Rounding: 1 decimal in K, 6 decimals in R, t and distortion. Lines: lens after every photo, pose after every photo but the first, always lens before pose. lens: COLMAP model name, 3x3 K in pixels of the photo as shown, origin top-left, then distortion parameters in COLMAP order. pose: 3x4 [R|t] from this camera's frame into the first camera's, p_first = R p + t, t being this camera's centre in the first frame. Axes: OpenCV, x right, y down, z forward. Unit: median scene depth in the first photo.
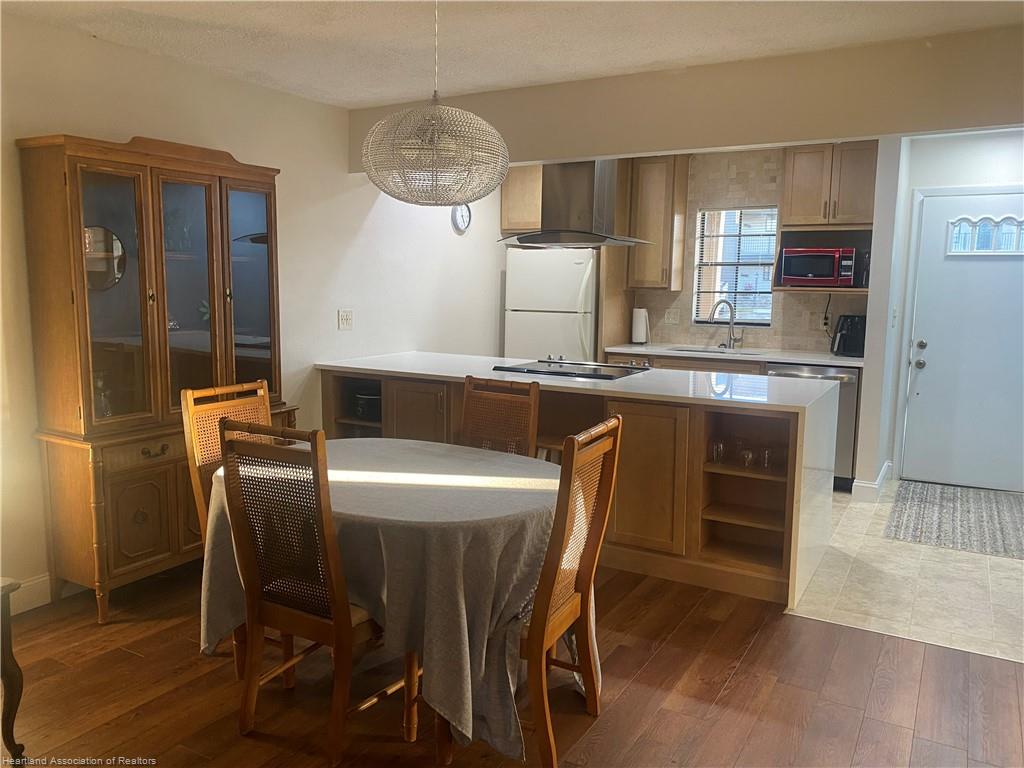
lens RADIAL K [[794.2, 0, 512.0], [0, 794.2, 384.0], [0, 0, 1]] dist [0.022317, -0.010695]
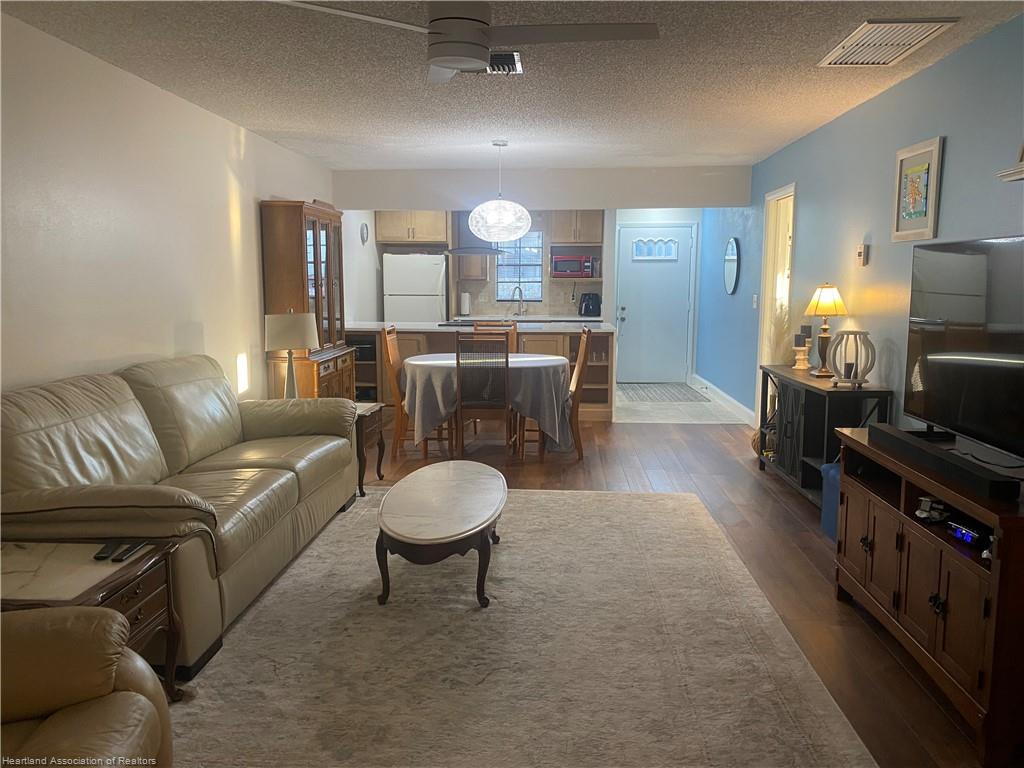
lens RADIAL K [[794.2, 0, 512.0], [0, 794.2, 384.0], [0, 0, 1]] dist [0.022317, -0.010695]
pose [[0.893581, -0.068597, 0.443630, -0.492697], [0.070636, 0.997431, 0.011951, 0.077057], [-0.443310, 0.020657, 0.896130, -0.478441]]
